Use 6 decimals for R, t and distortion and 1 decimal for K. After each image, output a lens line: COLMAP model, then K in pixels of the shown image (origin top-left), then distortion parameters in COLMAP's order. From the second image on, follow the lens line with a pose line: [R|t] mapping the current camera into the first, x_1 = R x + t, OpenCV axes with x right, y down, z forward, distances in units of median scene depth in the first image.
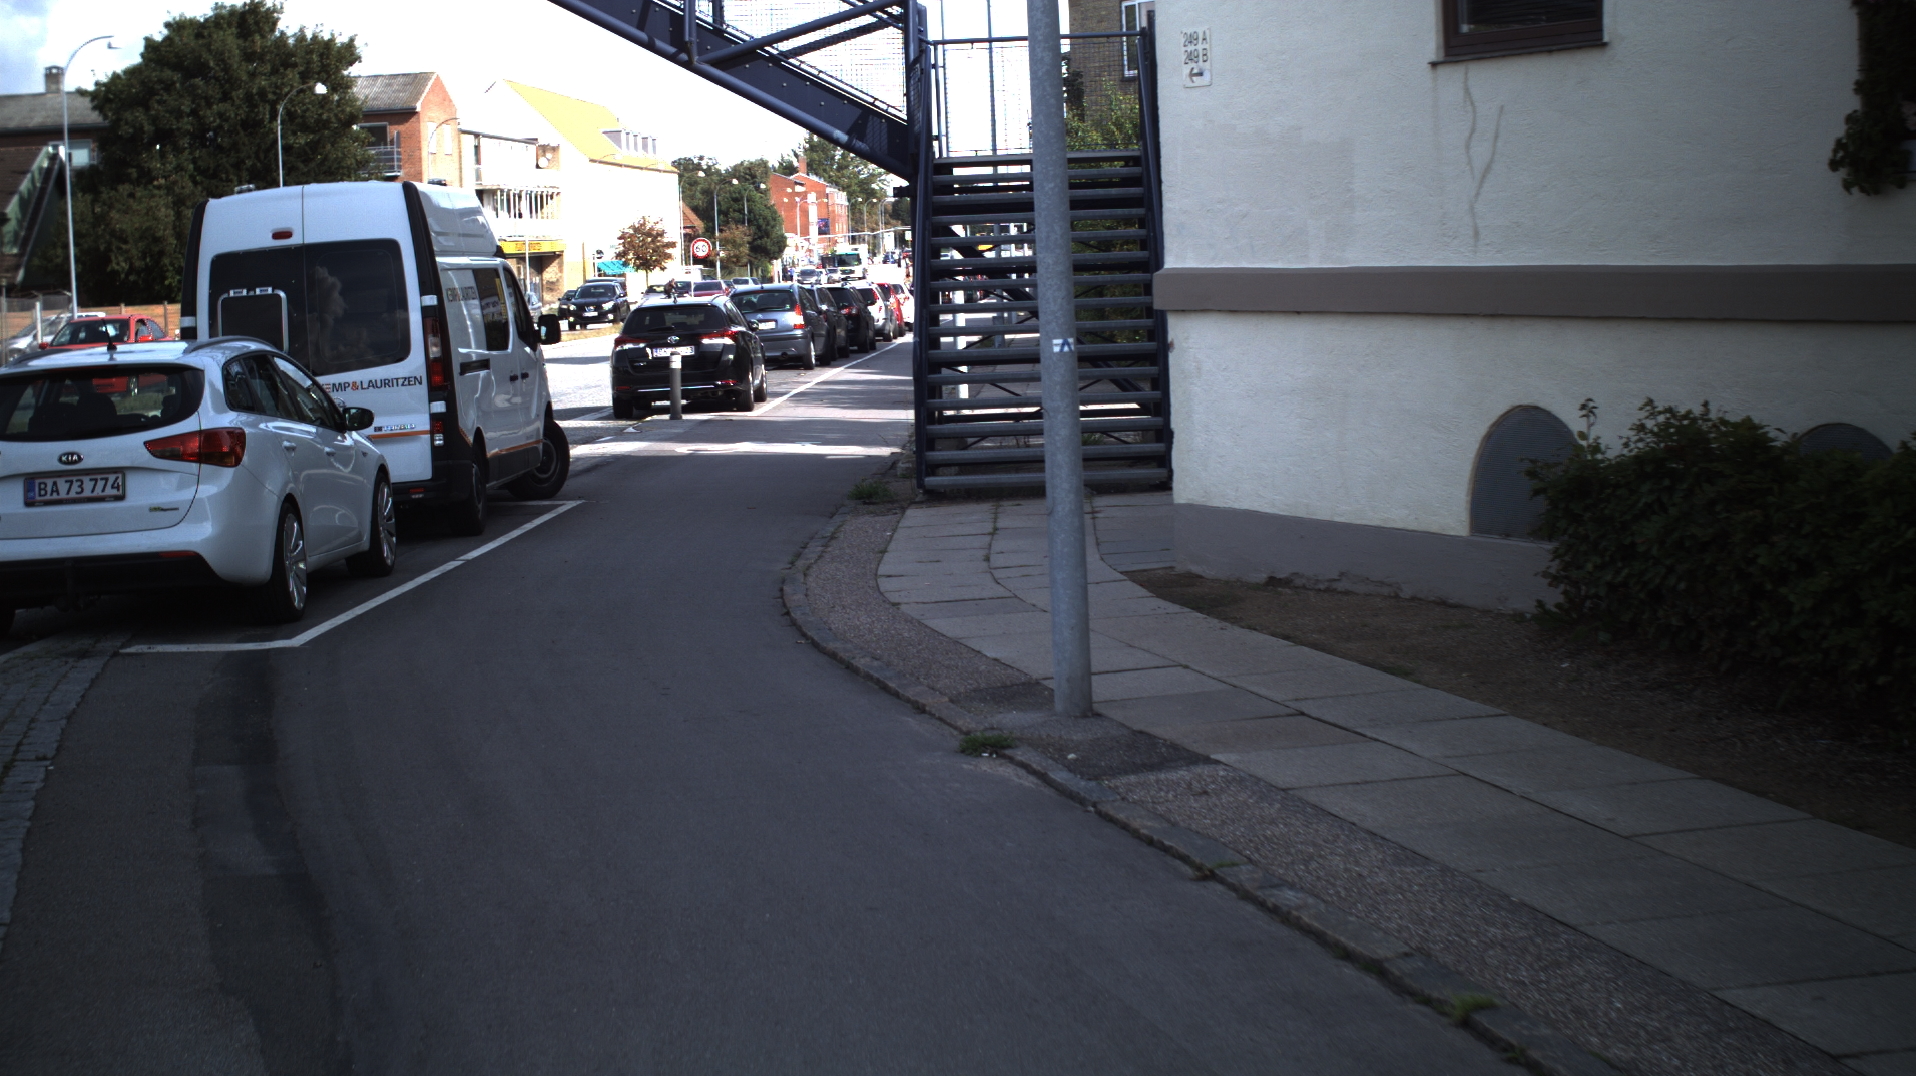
lens RADIAL K [[4085.7, 0, 958.0], [0, 4085.7, 538.0], [0, 0, 1]] dist [-0.318393, 0.072132]
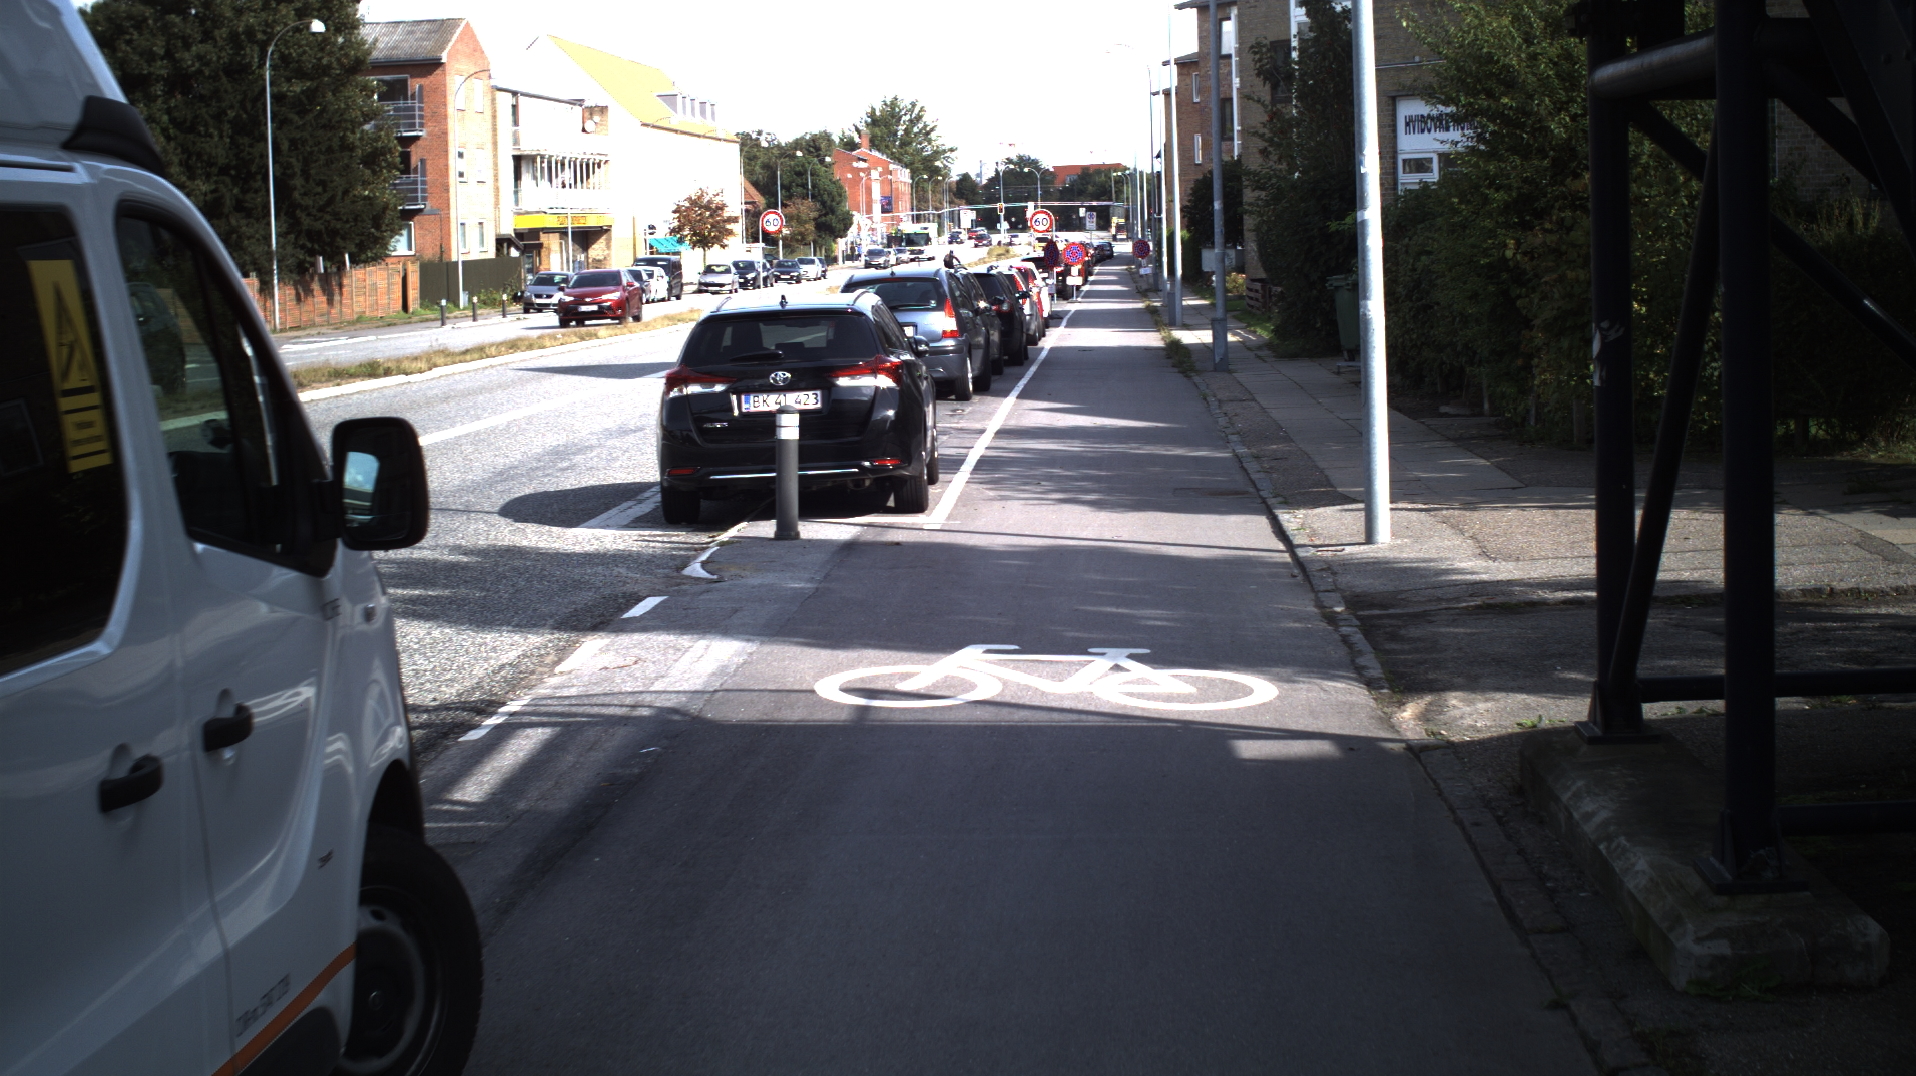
lens RADIAL K [[4085.7, 0, 958.0], [0, 4085.7, 538.0], [0, 0, 1]] dist [-0.318393, 0.072132]
pose [[0.999868, 0.010446, -0.012475, -0.009677], [-0.010389, 0.999935, 0.004667, -0.007395], [0.012523, -0.004536, 0.999911, 0.114894]]
